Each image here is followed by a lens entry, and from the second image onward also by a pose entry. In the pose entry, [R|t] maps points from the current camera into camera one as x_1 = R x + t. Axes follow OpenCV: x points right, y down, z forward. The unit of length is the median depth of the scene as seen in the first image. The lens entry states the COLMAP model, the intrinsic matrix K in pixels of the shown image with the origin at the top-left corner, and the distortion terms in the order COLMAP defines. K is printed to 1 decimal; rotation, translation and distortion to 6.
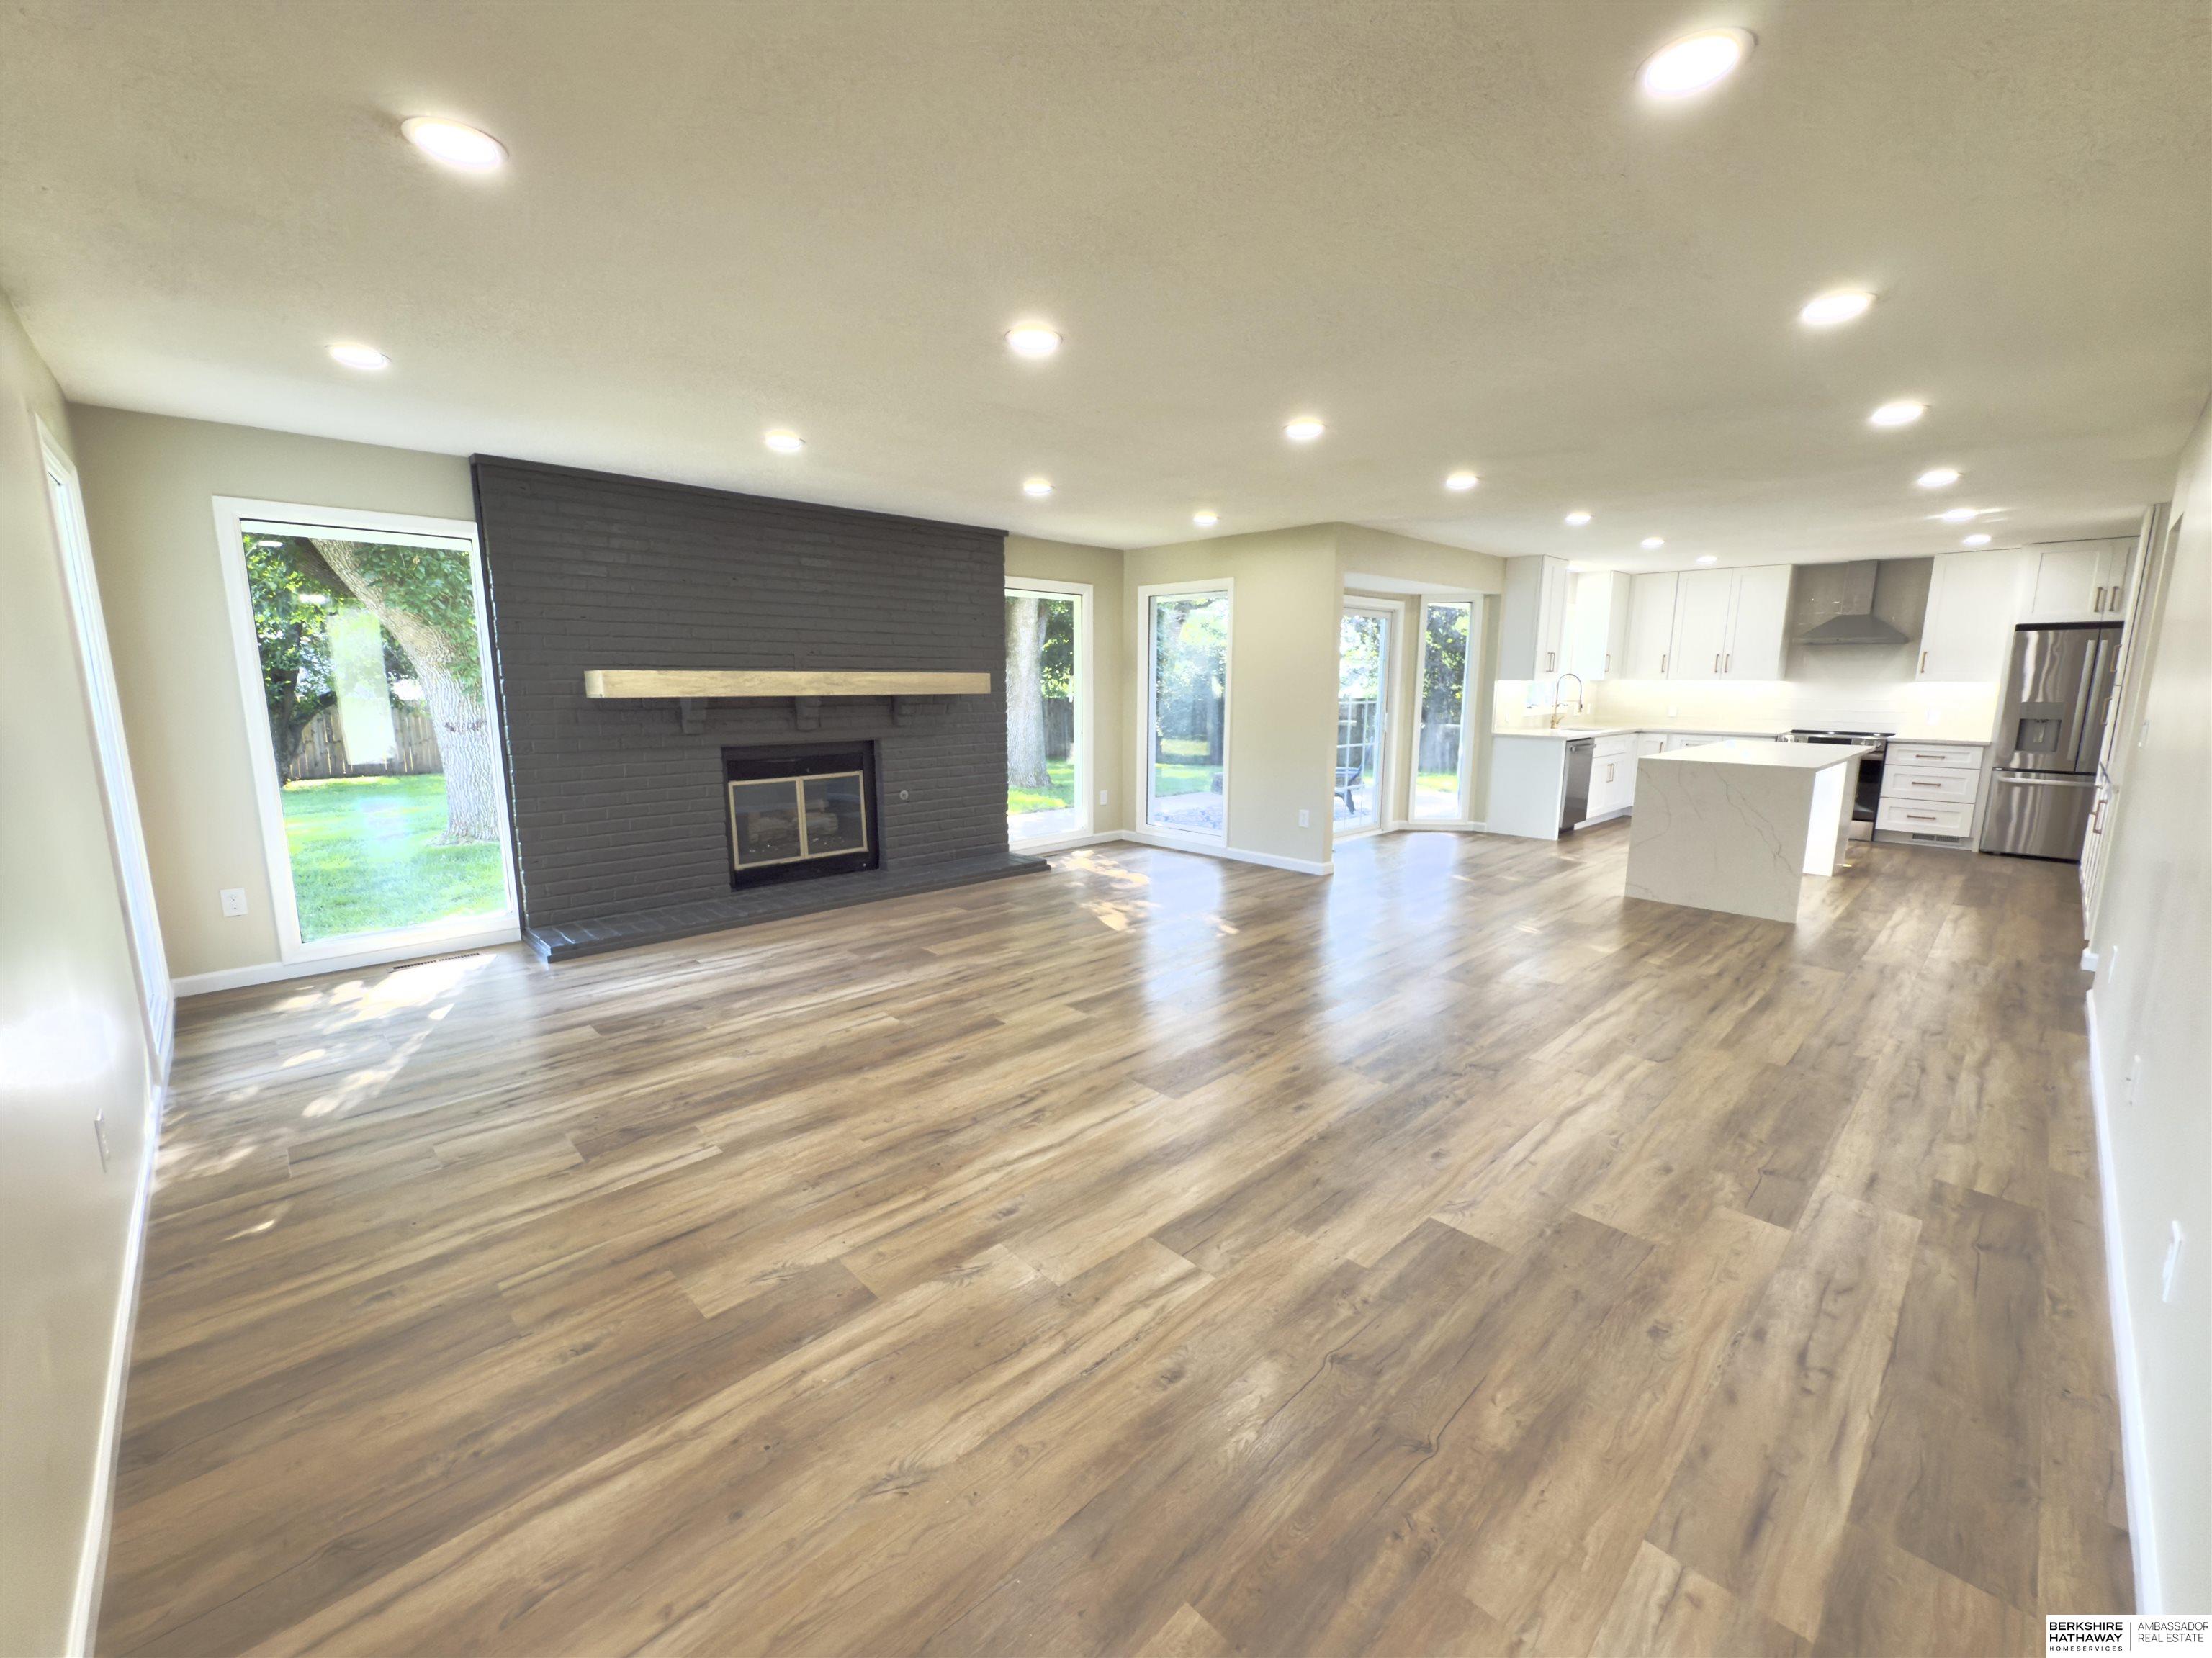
lens RADIAL K [[904.1, 0, 1110.3], [0, 904.1, 836.3], [0, 0, 1]] dist [-0.002422, 0.000590]
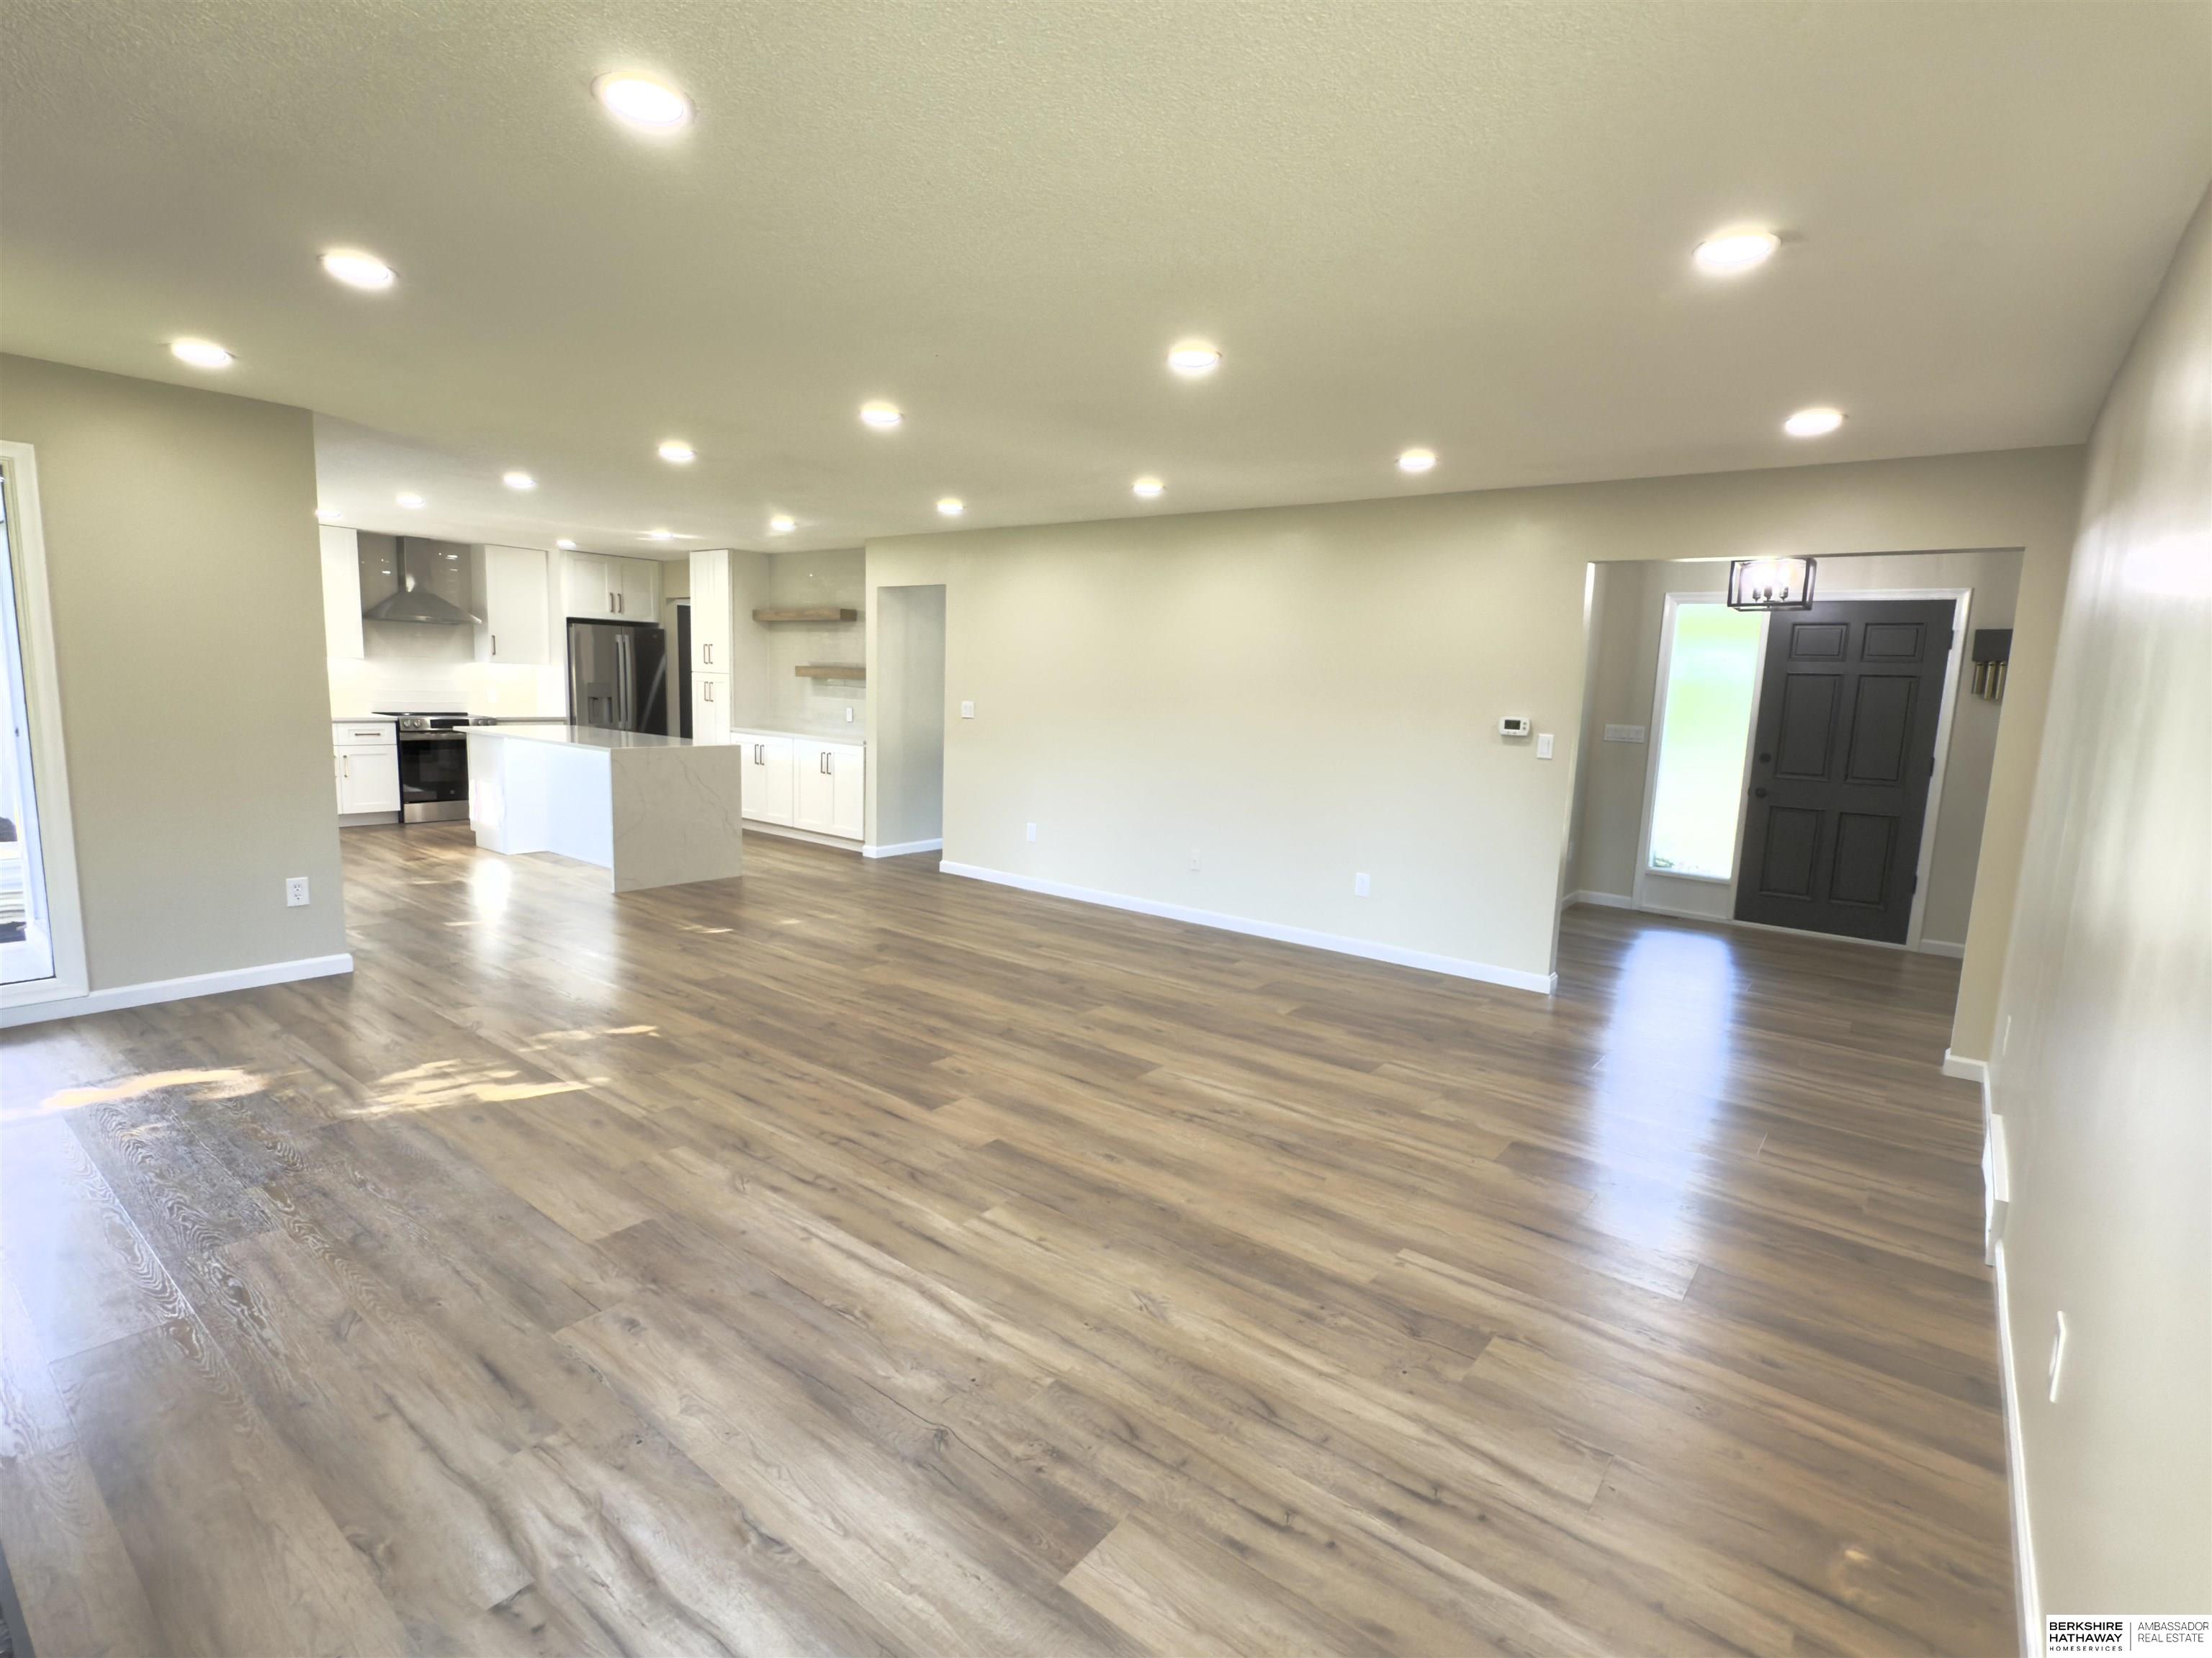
lens RADIAL K [[1071.9, 0, 1103.1], [0, 1071.9, 830.2], [0, 0, 1]] dist [-0.002273, 0.000005]
pose [[-0.130869, -0.145055, 0.980730, -0.771505], [0.134297, 0.977526, 0.162502, -0.144805], [-0.982262, 0.152975, -0.108447, 0.764859]]
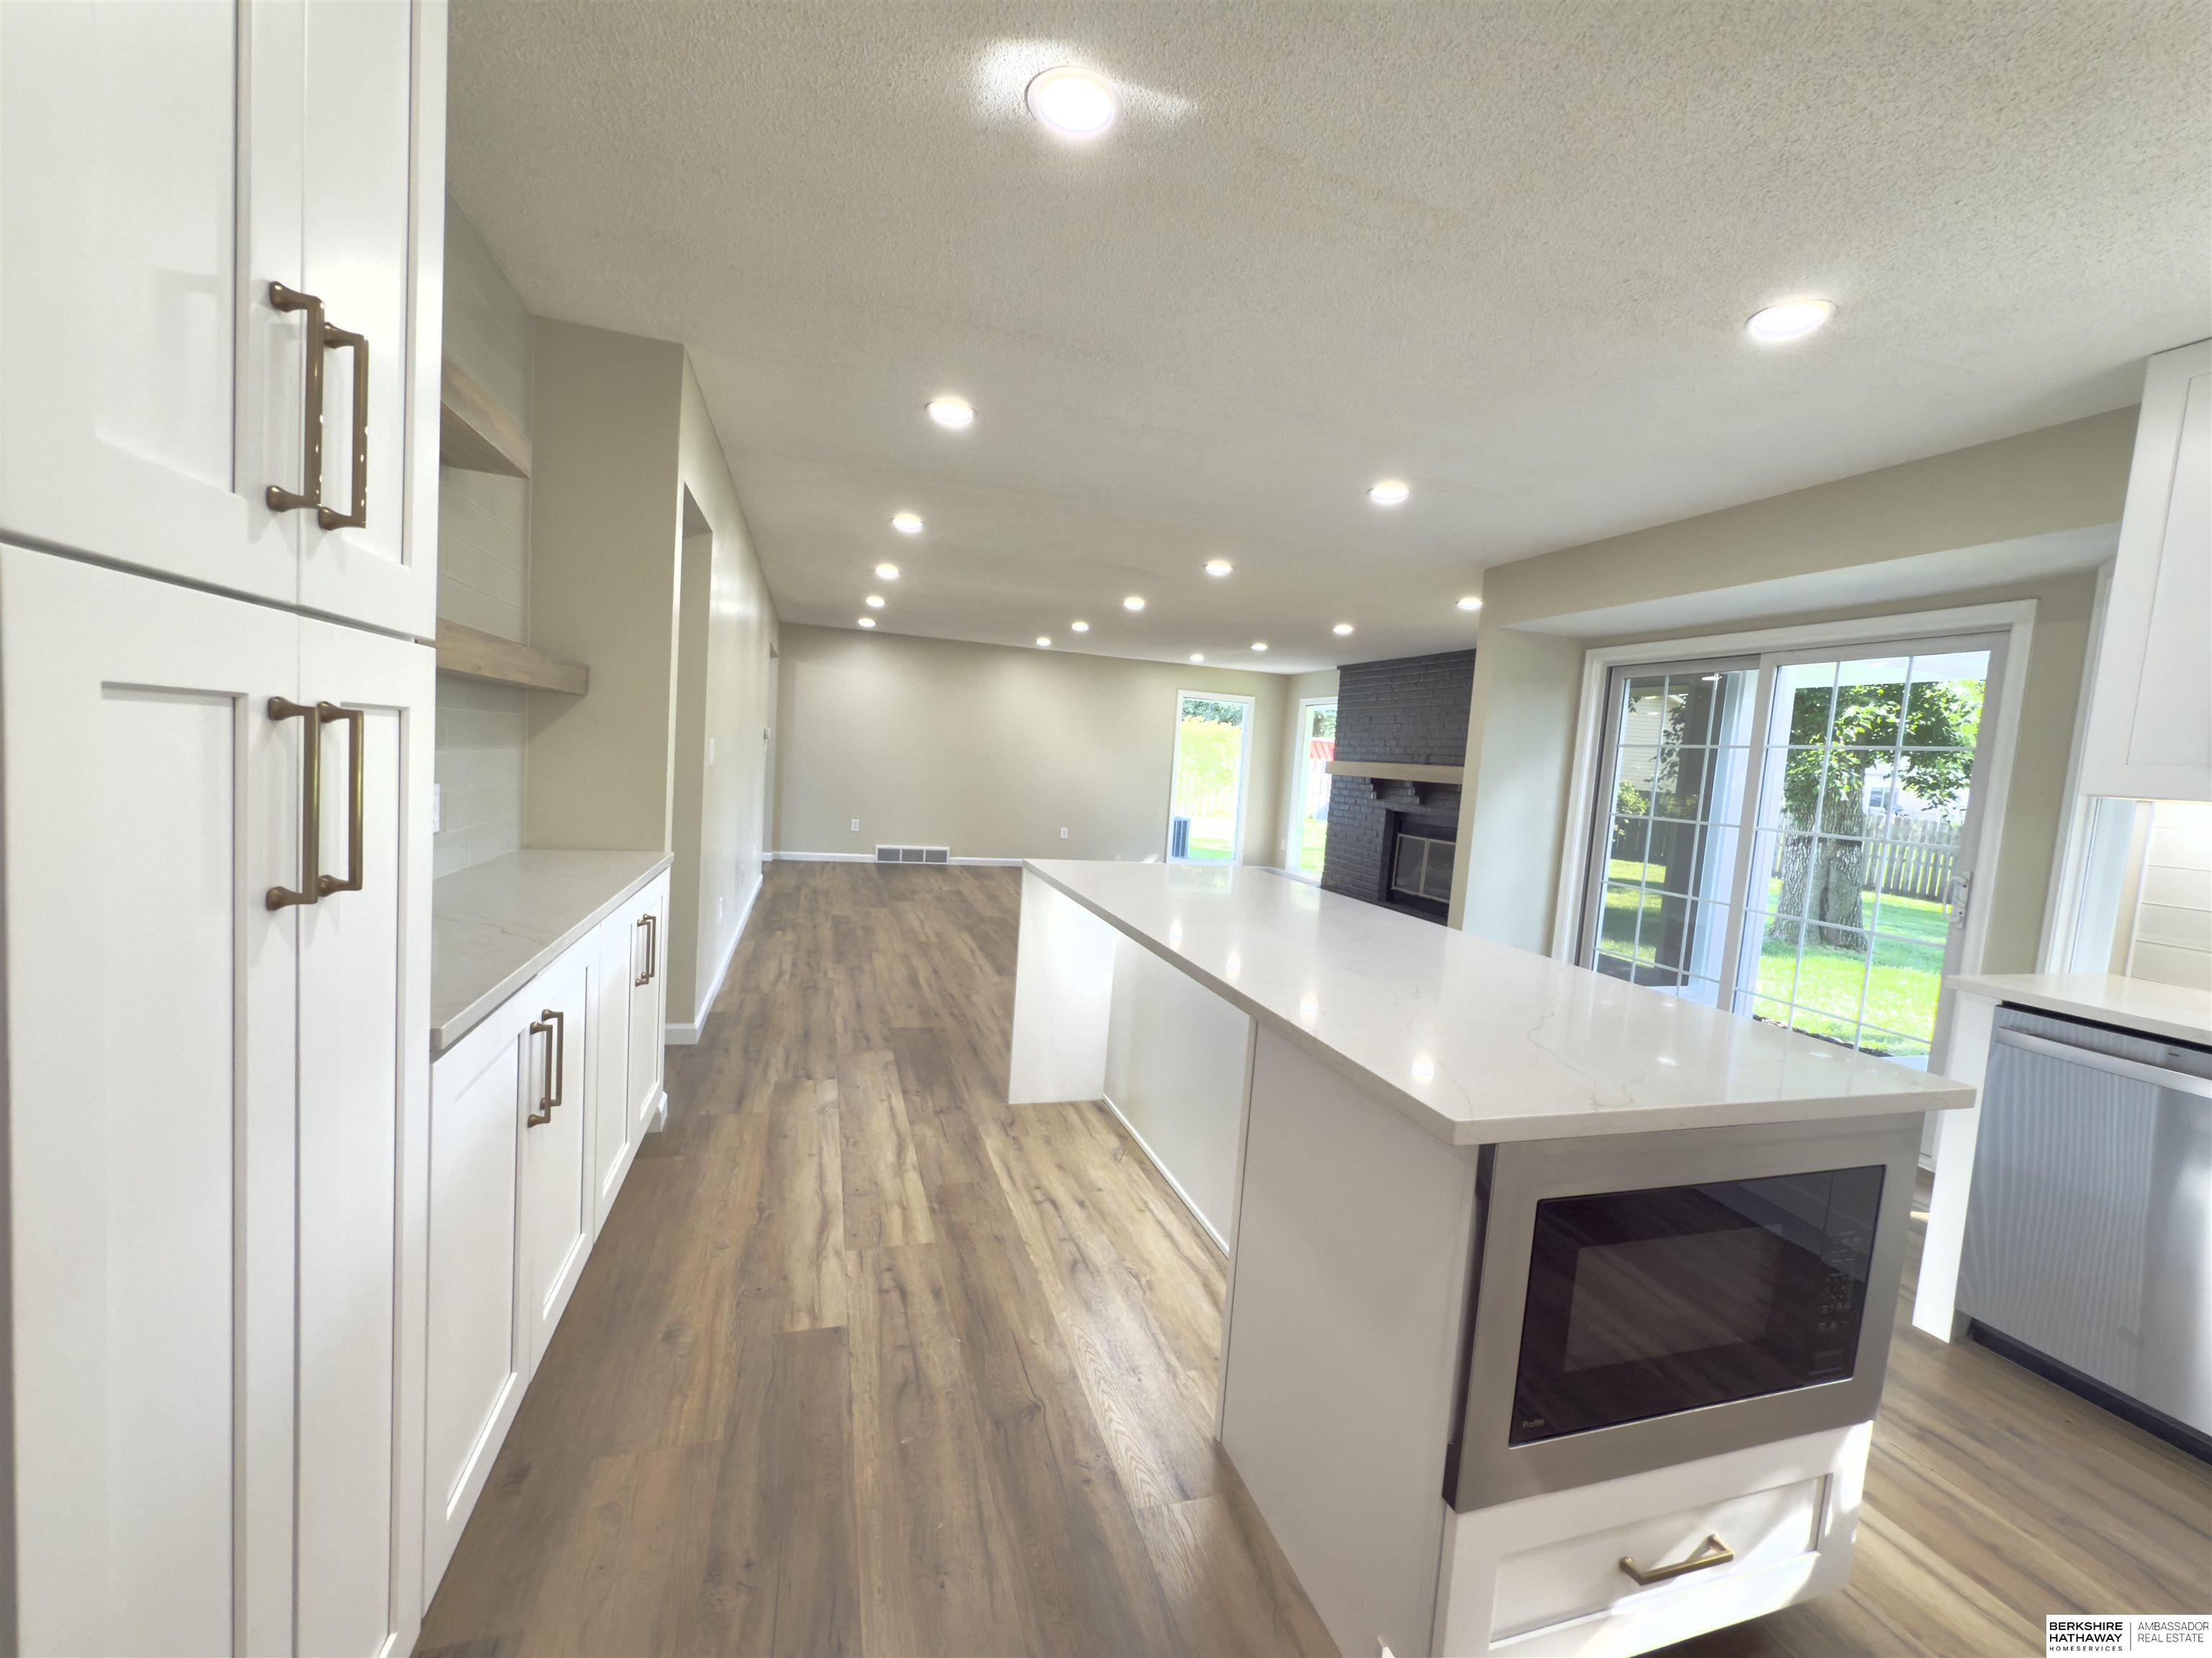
lens RADIAL K [[904.1, 0, 1106.5], [0, 904.1, 830.6], [0, 0, 1]] dist [-0.002422, 0.000590]
pose [[-0.445767, 0.037186, -0.894377, 1.461289], [-0.227216, 0.961713, 0.153232, -0.227429], [0.865832, 0.271523, -0.420251, 1.445710]]
